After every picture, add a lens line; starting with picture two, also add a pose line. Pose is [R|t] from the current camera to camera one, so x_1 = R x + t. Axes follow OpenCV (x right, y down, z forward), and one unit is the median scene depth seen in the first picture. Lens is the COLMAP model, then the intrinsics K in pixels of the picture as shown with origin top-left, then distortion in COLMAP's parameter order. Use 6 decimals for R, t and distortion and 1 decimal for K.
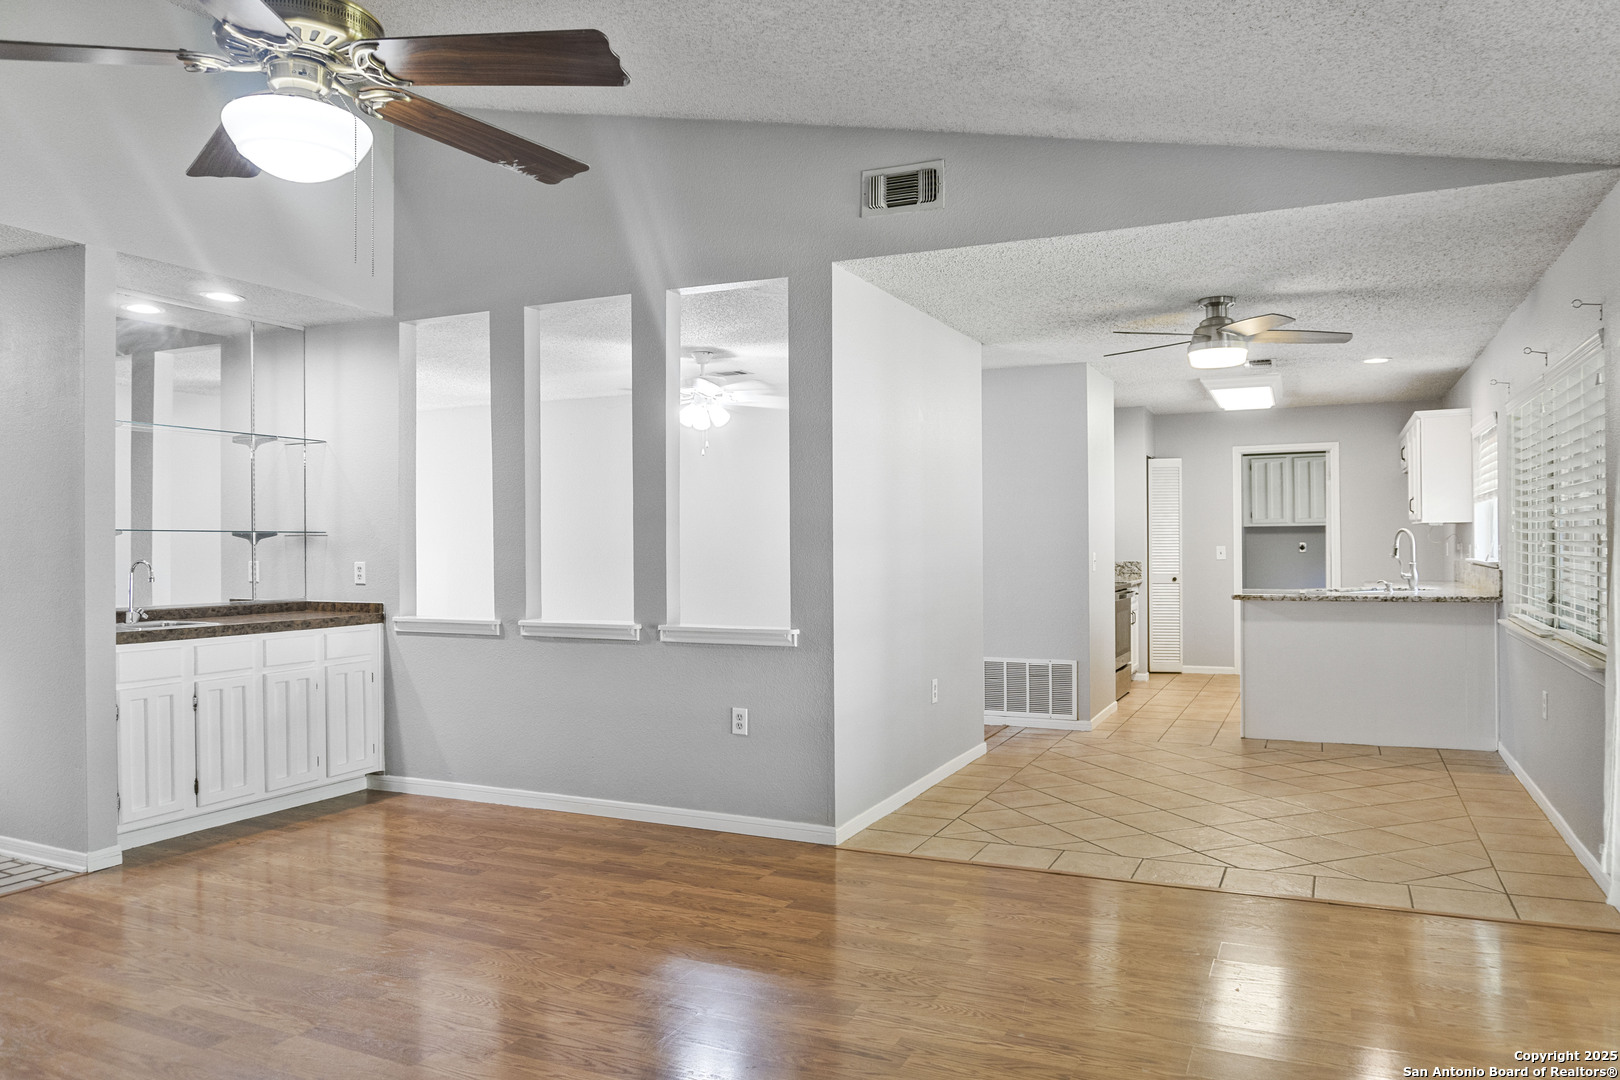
lens RADIAL K [[1088.9, 0, 810.0], [0, 1088.9, 540.0], [0, 0, 1]] dist [-0.032666, 0.002275]
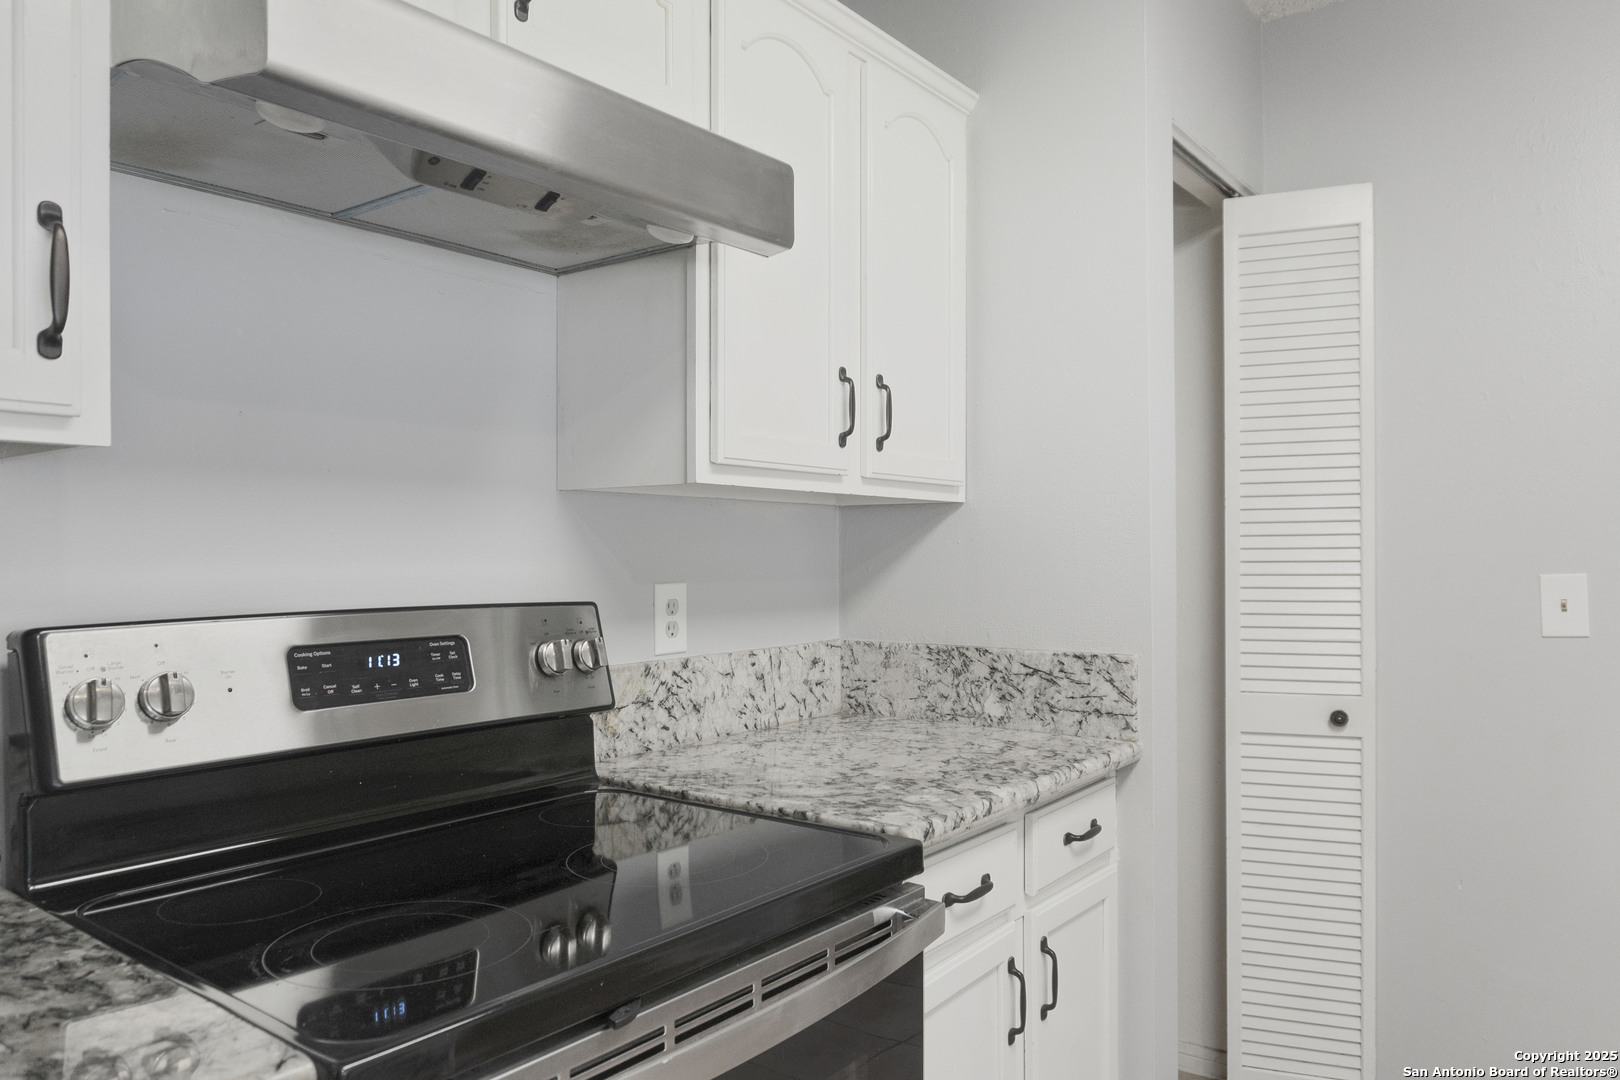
lens RADIAL K [[1133.5, 0, 810.2], [0, 1133.5, 551.3], [0, 0, 1]] dist [-0.018712, -0.005795]
pose [[0.974782, -0.006115, -0.223076, 0.641712], [0.006920, 0.999972, 0.002827, -0.002673], [0.223052, -0.004299, 0.974797, 1.699403]]
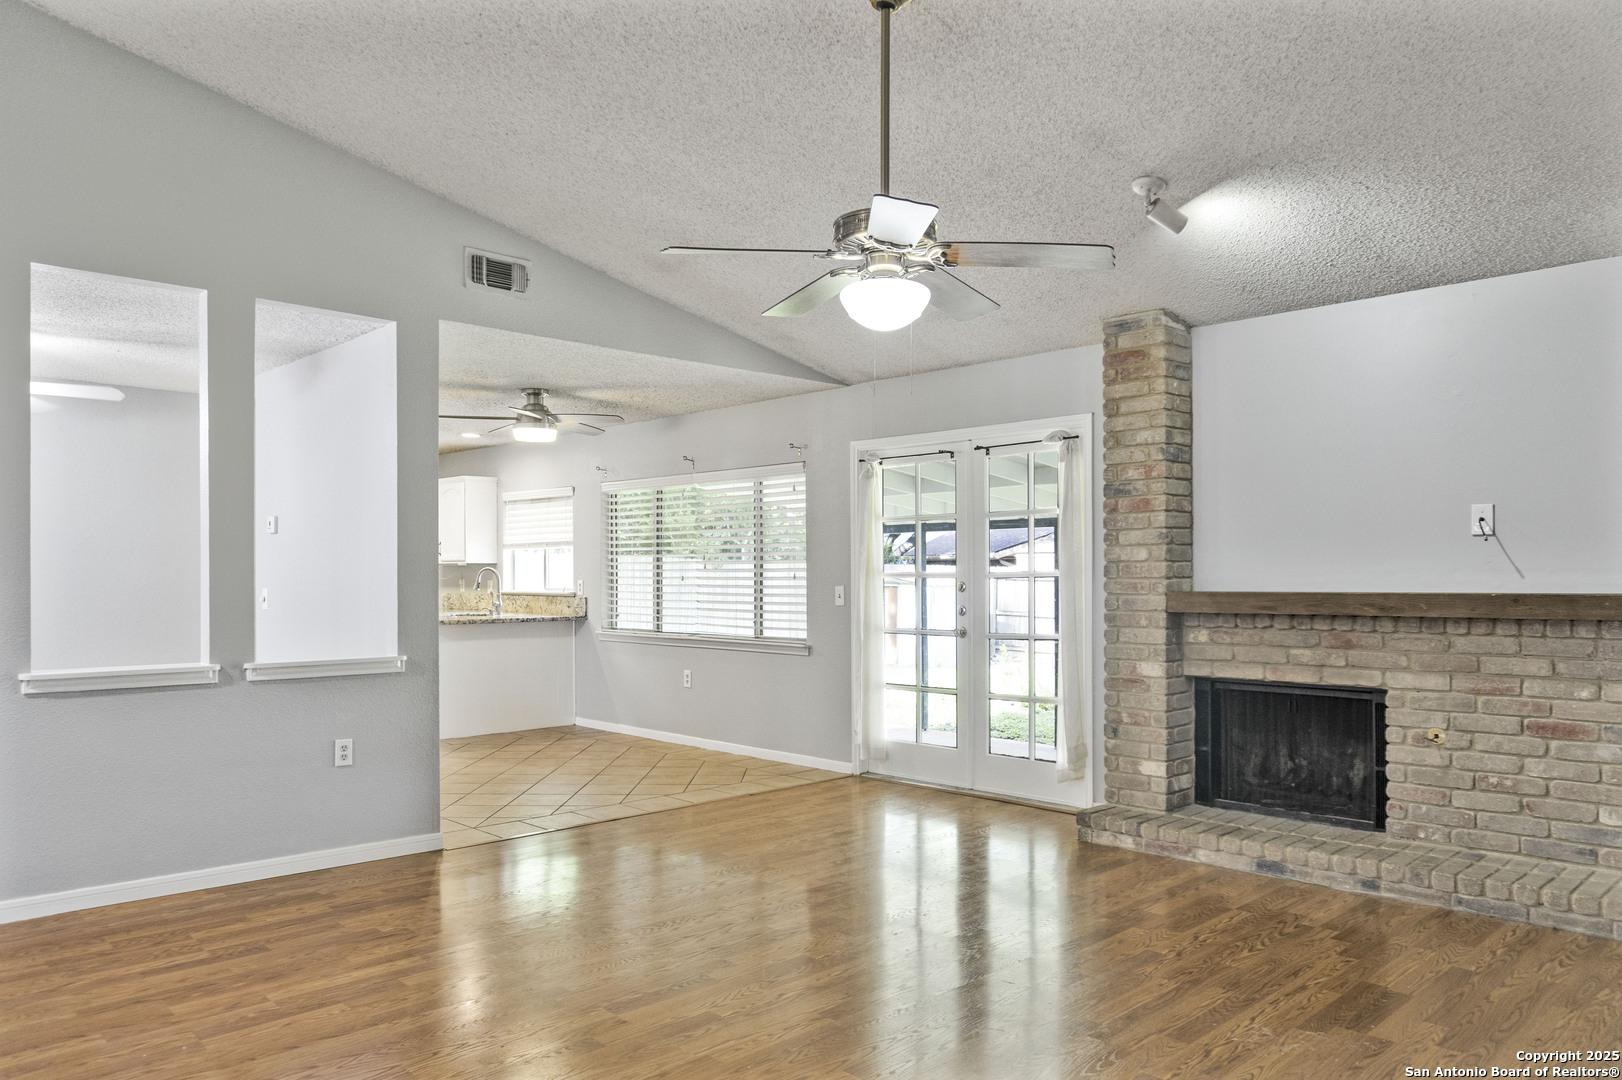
lens RADIAL K [[1098.0, 0, 813.8], [0, 1098.0, 575.7], [0, 0, 1]] dist [-0.042301, -0.000770]
pose [[0.367243, 0.006474, 0.930103, -0.835754], [-0.002825, 0.999979, -0.005845, 0.009348], [-0.930121, -0.000481, 0.367253, 0.234323]]
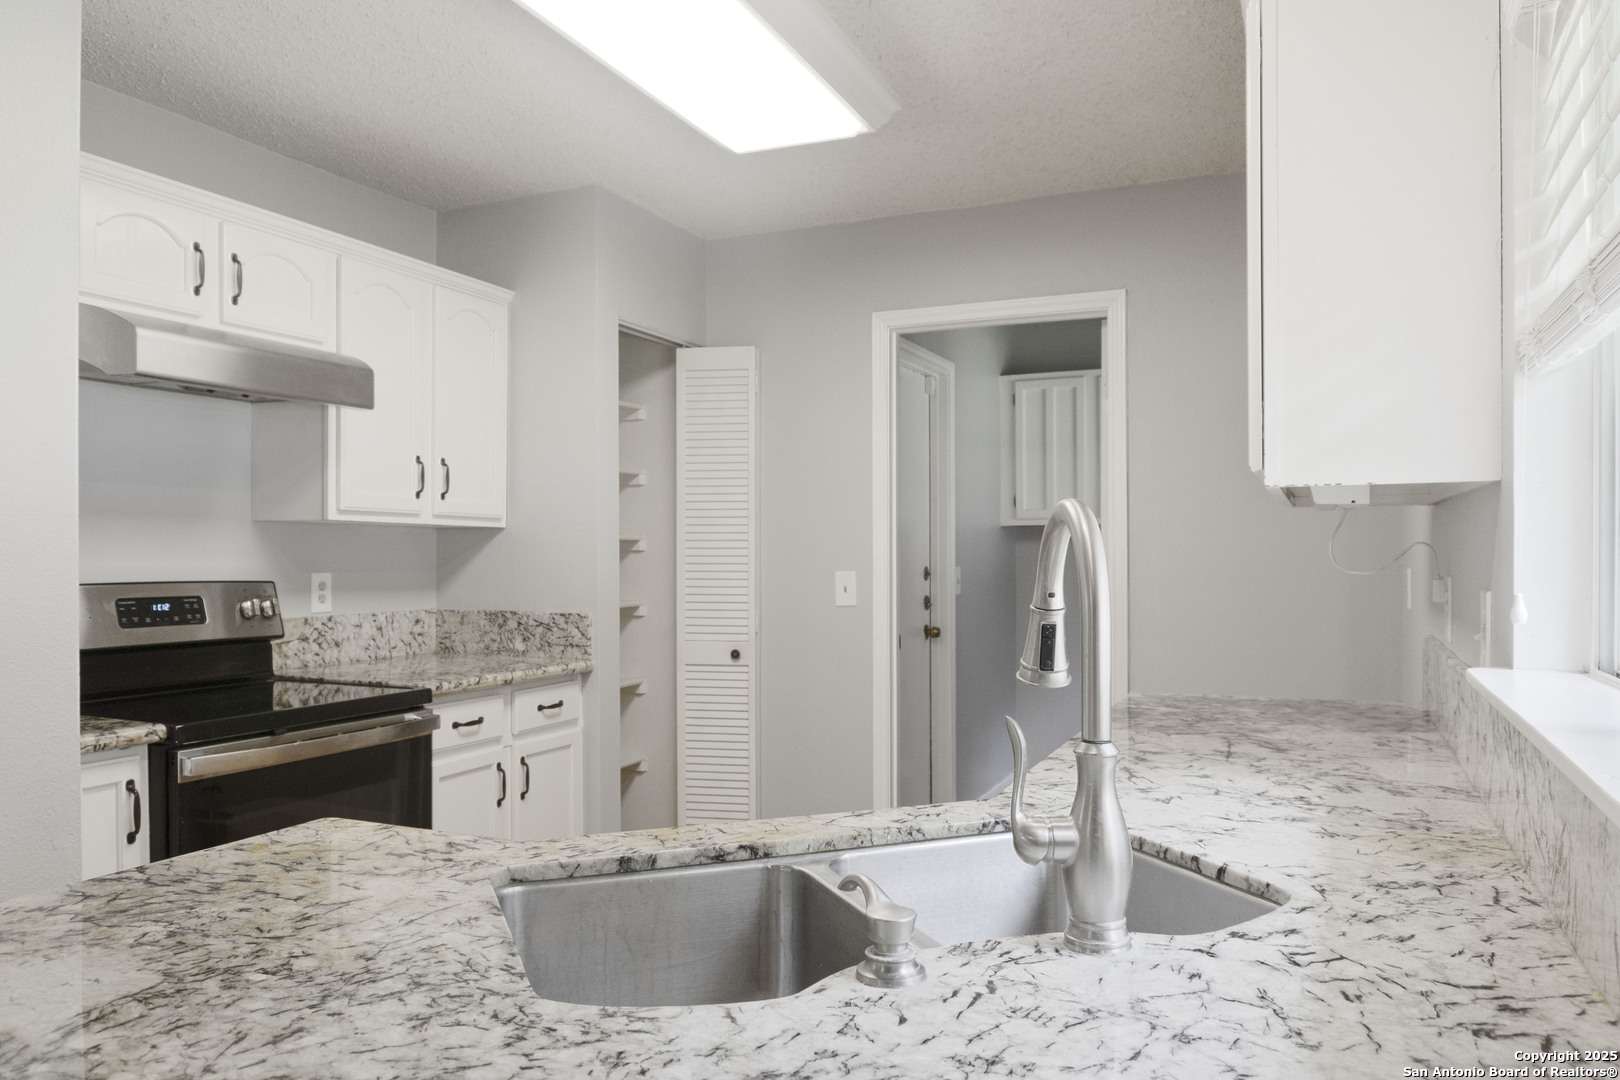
lens RADIAL K [[1184.1, 0, 808.9], [0, 1184.1, 574.5], [0, 0, 1]] dist [-0.012628, -0.003767]
pose [[0.999993, 0.003677, -0.000008, 0.834388], [-0.003676, 0.999789, 0.020196, -0.005641], [0.000083, -0.020196, 0.999796, 1.287112]]
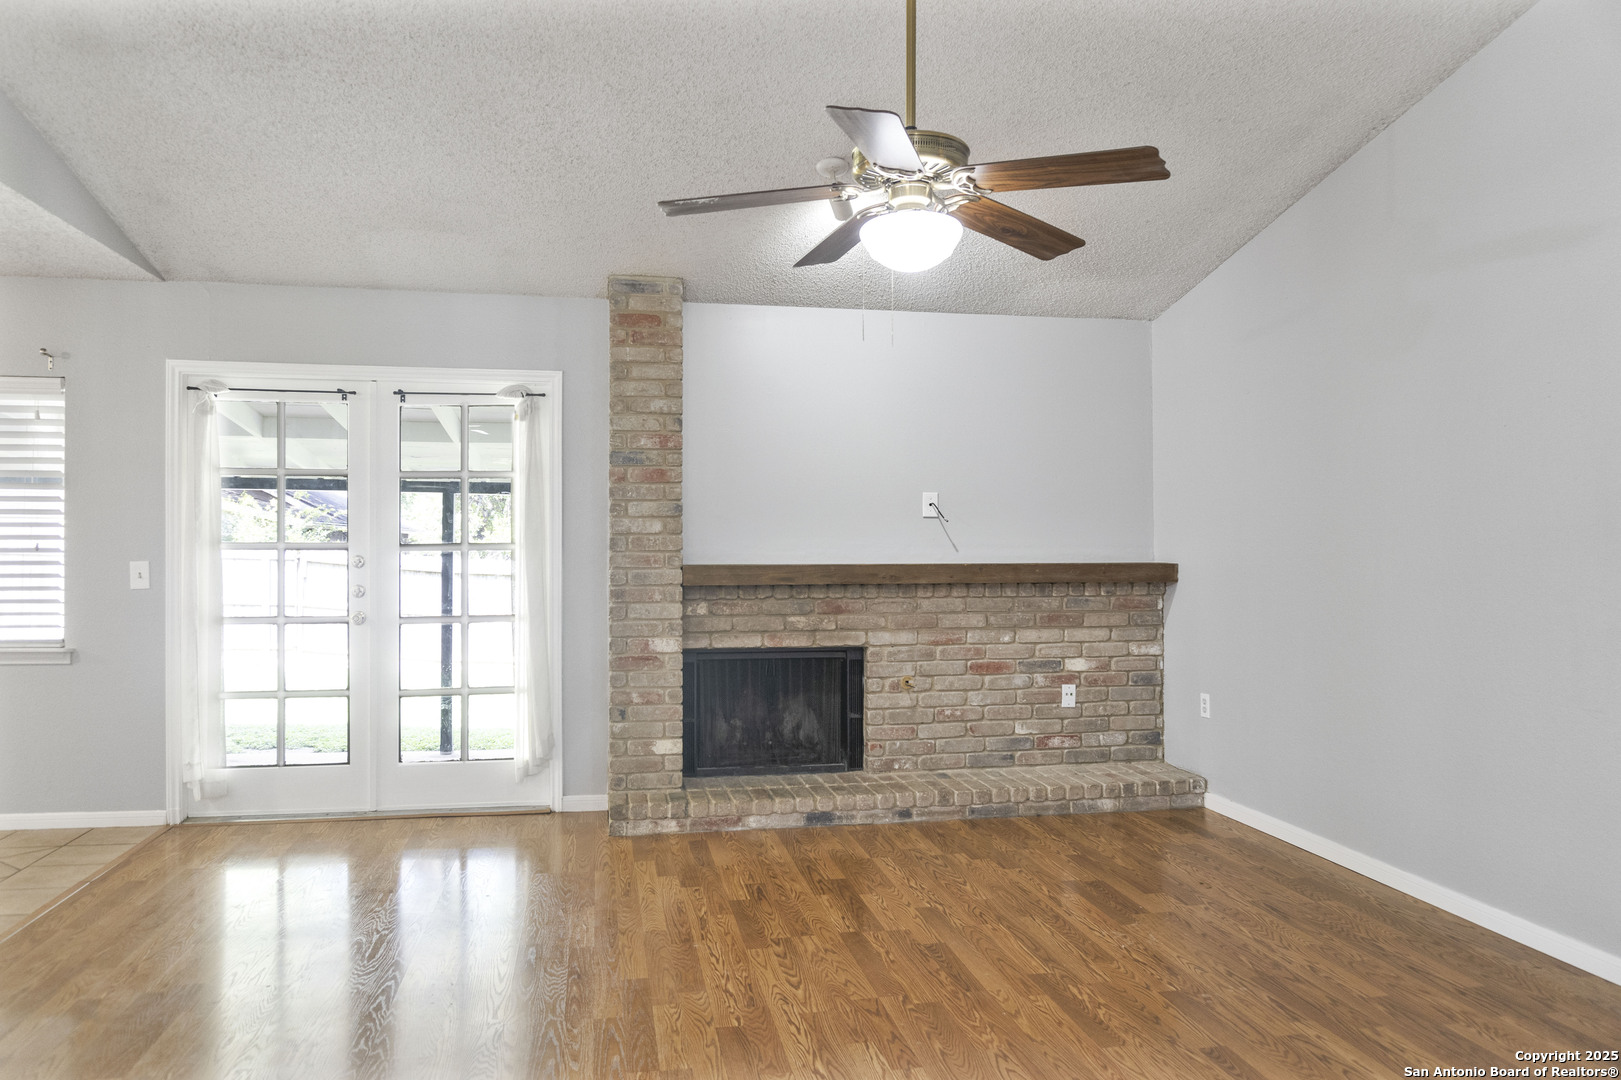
lens RADIAL K [[1103.6, 0, 810.5], [0, 1103.6, 540.0], [0, 0, 1]] dist [-0.041182, 0.001246]
pose [[-0.573844, 0.011842, 0.818879, -0.655718], [0.000031, 0.999896, -0.014437, 0.008942], [-0.818965, -0.008259, -0.573784, 0.821074]]
